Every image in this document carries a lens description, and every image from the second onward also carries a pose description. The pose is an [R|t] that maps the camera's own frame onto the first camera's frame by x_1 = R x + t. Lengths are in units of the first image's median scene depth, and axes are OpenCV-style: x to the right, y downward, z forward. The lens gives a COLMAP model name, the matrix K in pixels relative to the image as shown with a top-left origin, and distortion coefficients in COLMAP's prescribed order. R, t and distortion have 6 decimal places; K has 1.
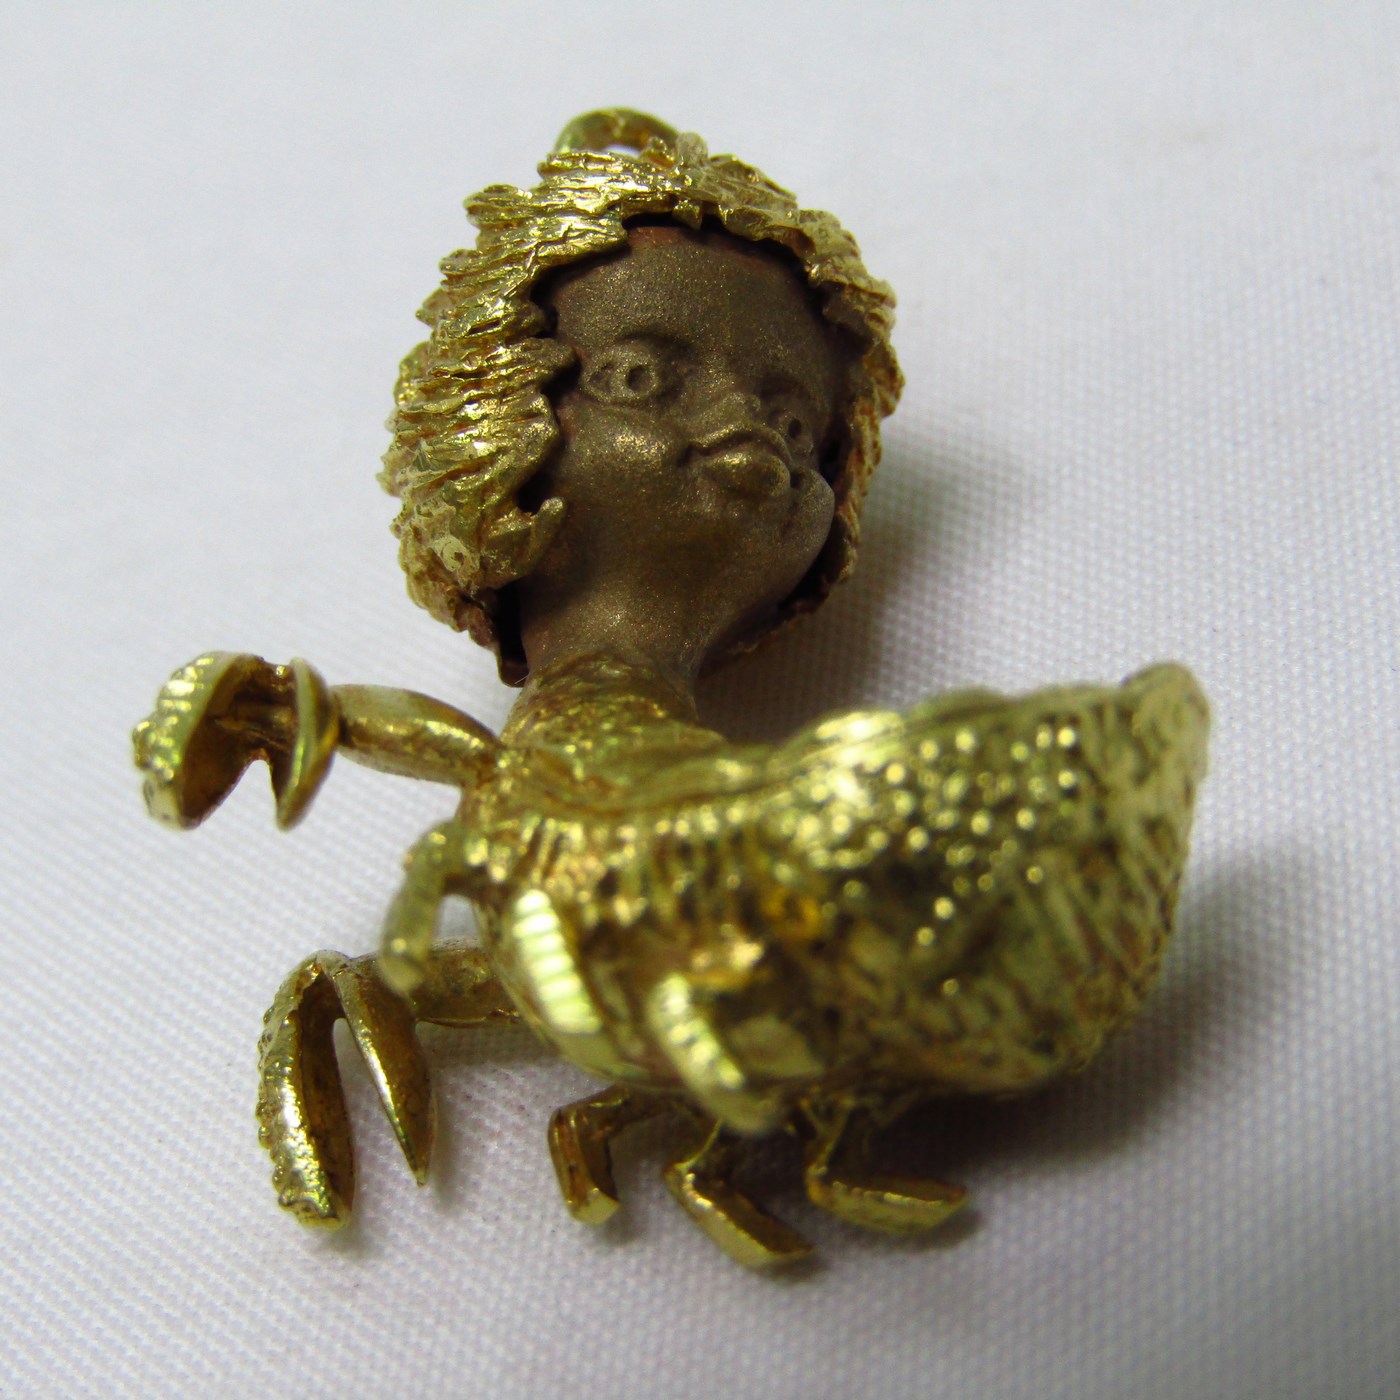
lens RADIAL K [[2961.3, 0, 700.2], [0, 2961.3, 761.3], [0, 0, 1]] dist [0.015889, -3.128460]
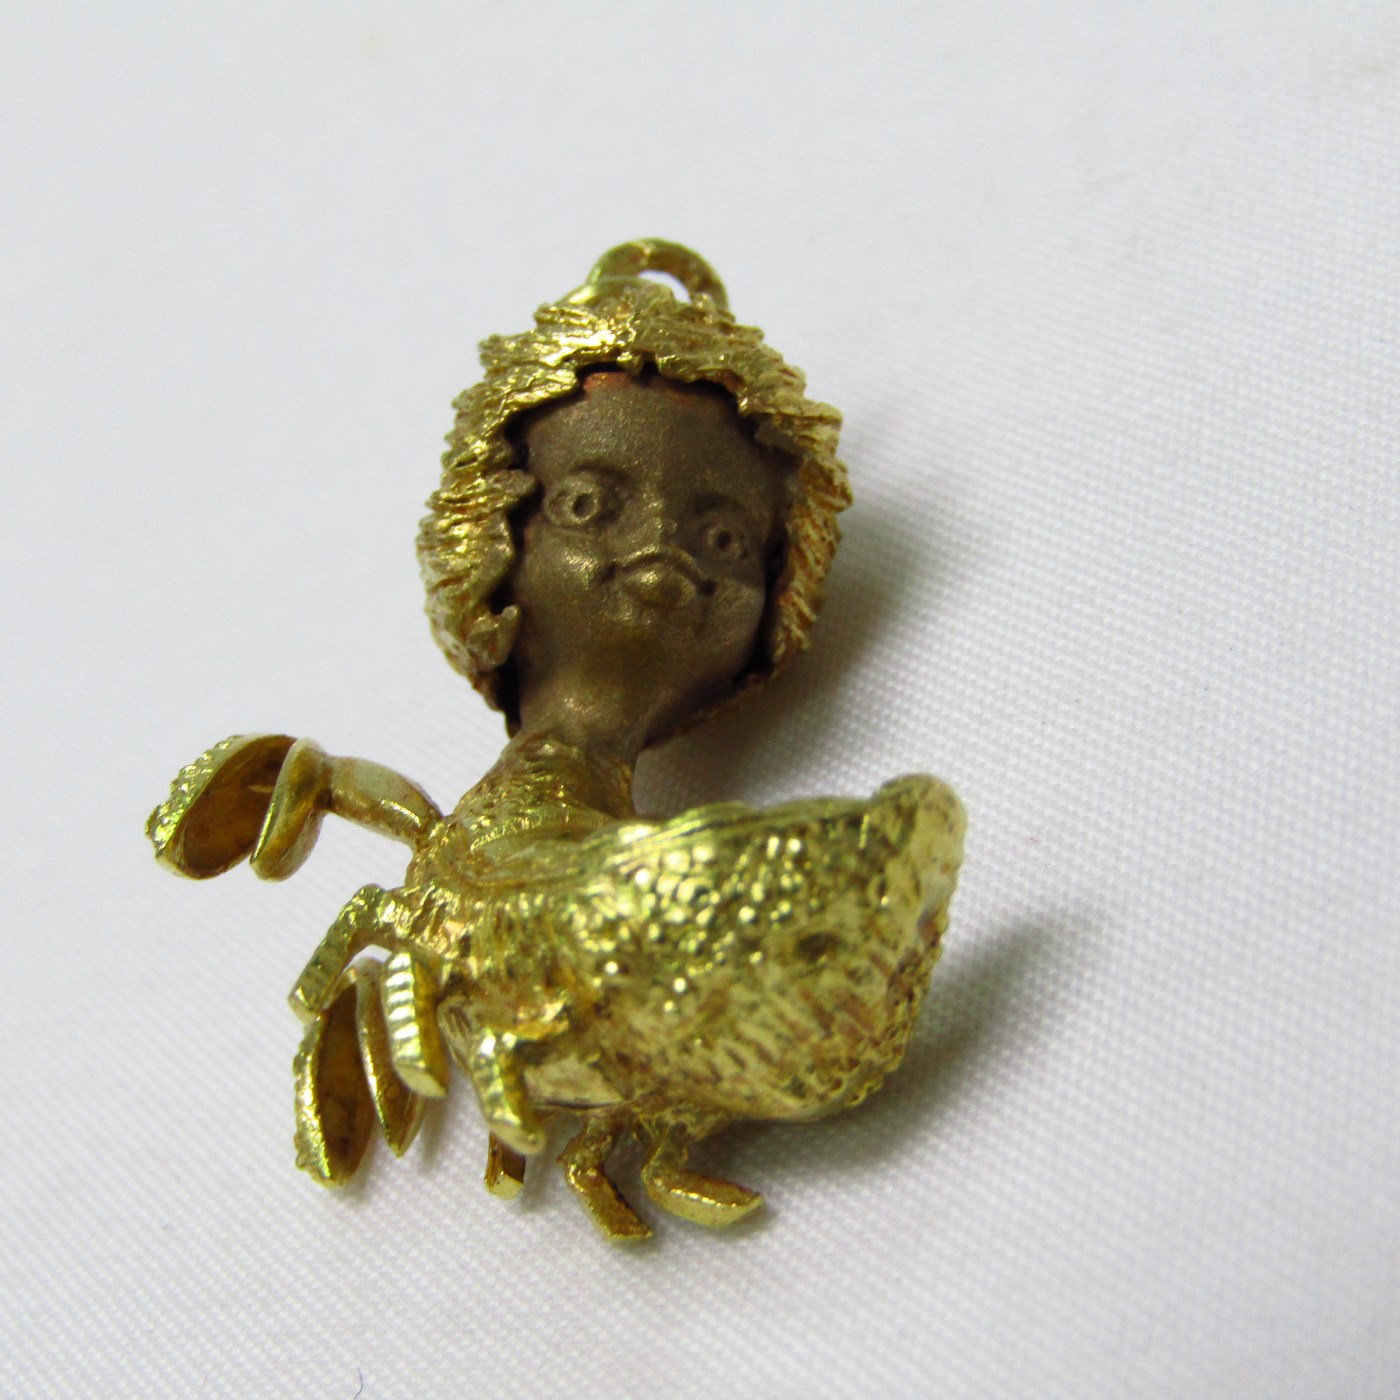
lens RADIAL K [[2961.3, 0, 700.2], [0, 2961.3, 761.3], [0, 0, 1]] dist [0.015889, -3.128460]
pose [[0.962920, 0.017620, -0.269211, 0.358378], [0.003718, 0.996903, 0.078547, -0.120717], [0.269761, -0.076636, 0.959873, -0.166144]]
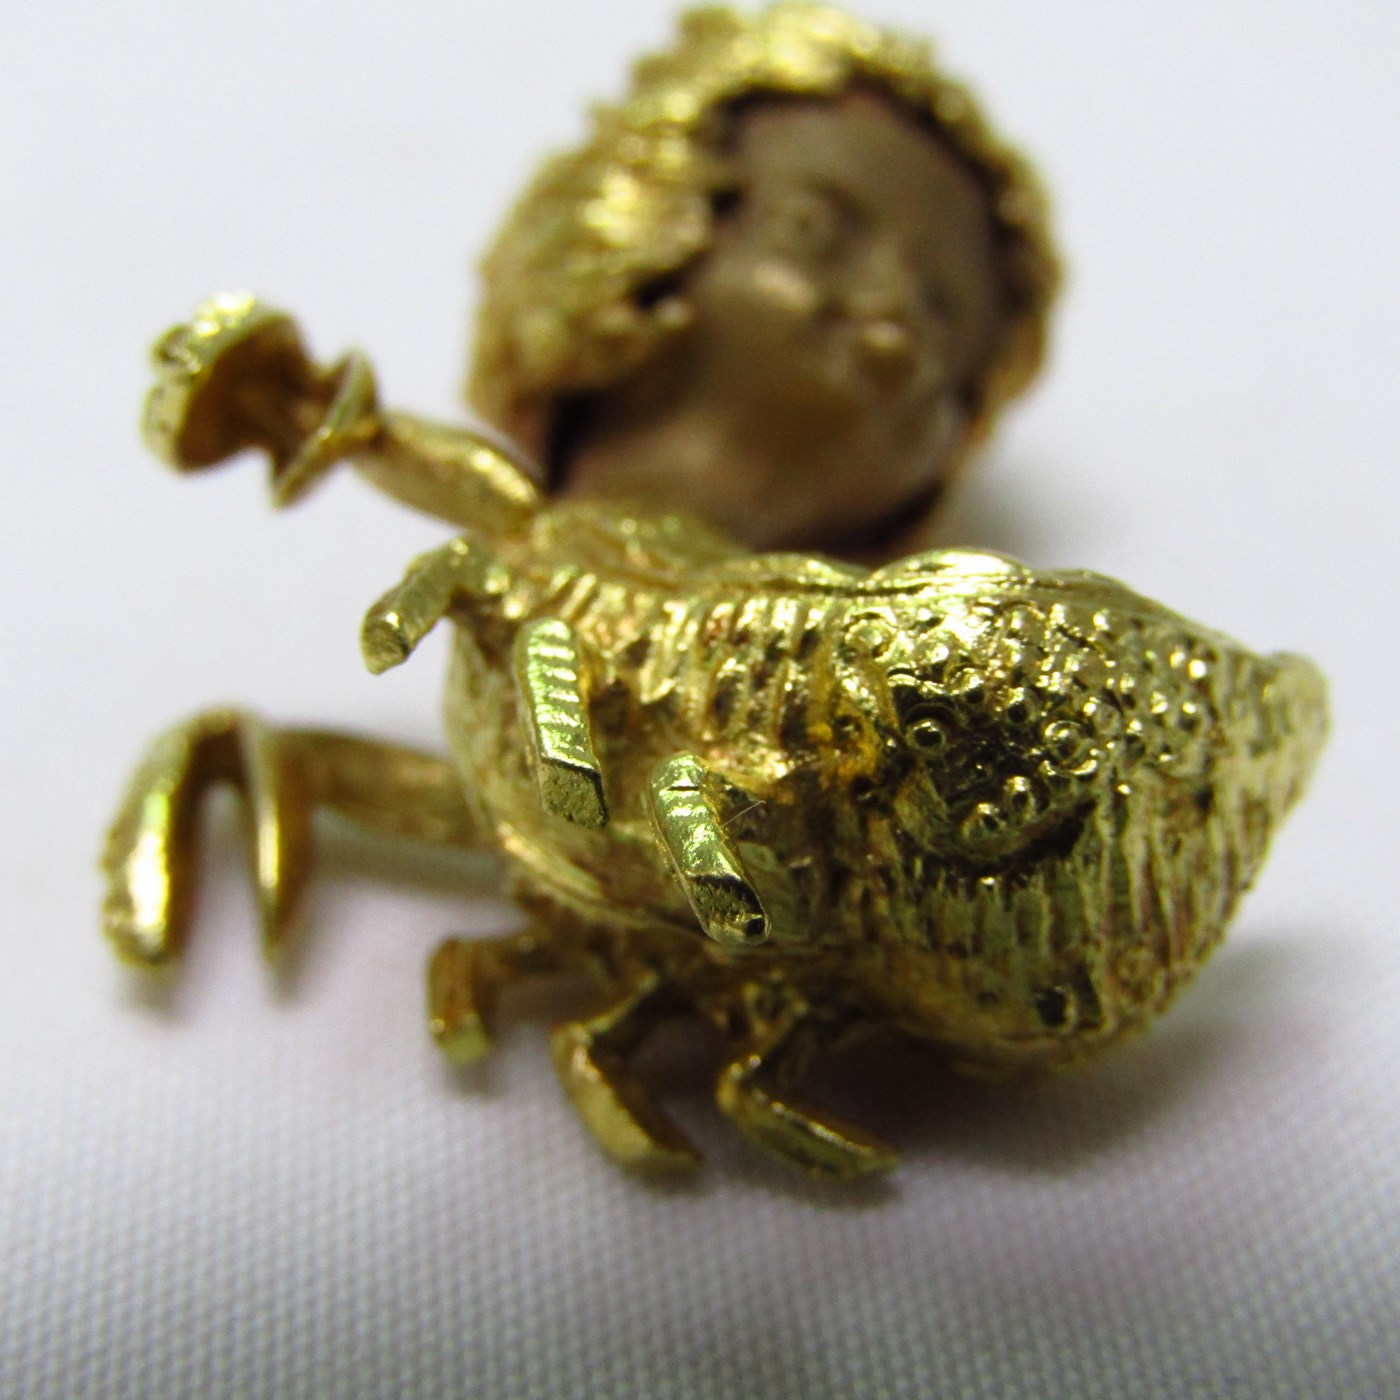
lens RADIAL K [[2961.3, 0, 700.2], [0, 2961.3, 761.3], [0, 0, 1]] dist [0.015889, -3.128460]
pose [[0.934388, 0.351553, 0.057694, -0.046164], [-0.339551, 0.927828, -0.154404, 0.172895], [-0.107812, 0.124683, 0.986322, 0.138915]]
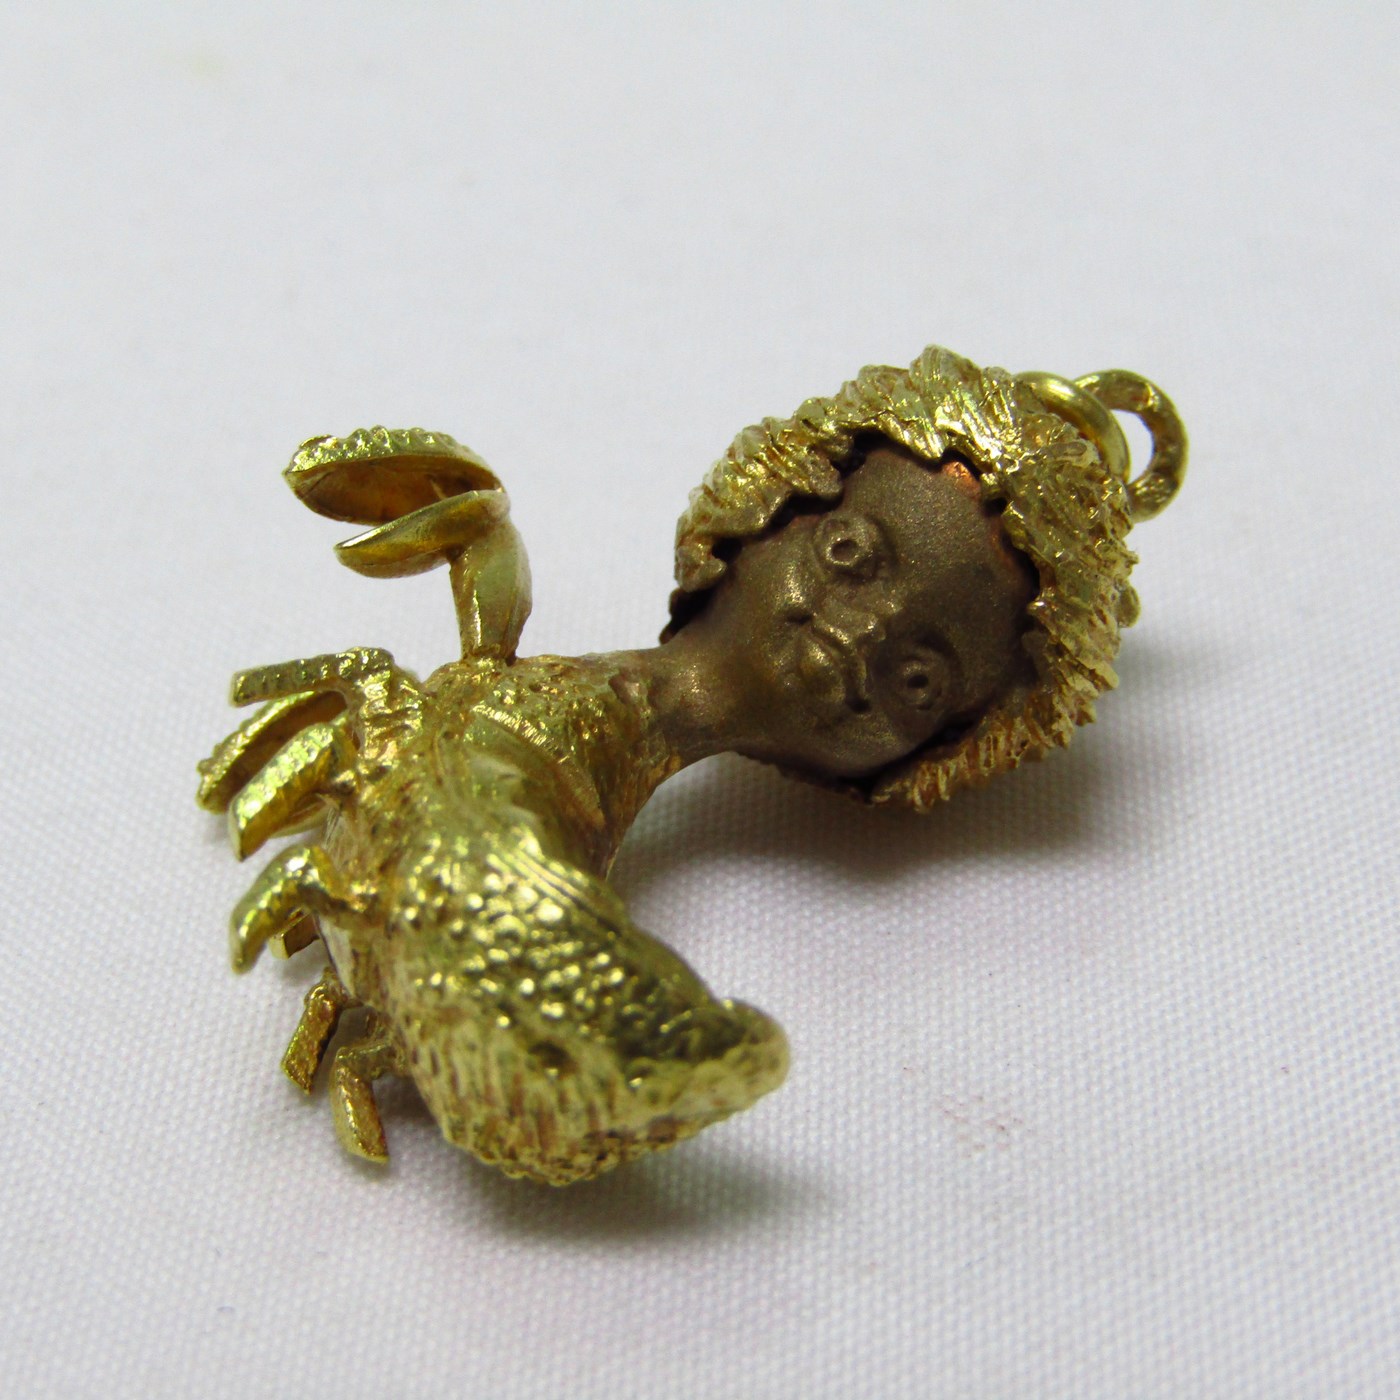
lens RADIAL K [[2961.3, 0, 700.2], [0, 2961.3, 761.3], [0, 0, 1]] dist [0.015889, -3.128460]
pose [[0.539336, 0.756541, -0.369815, 0.448916], [-0.705726, 0.645673, 0.291645, -0.379418], [0.459420, 0.103693, 0.882145, -0.052830]]
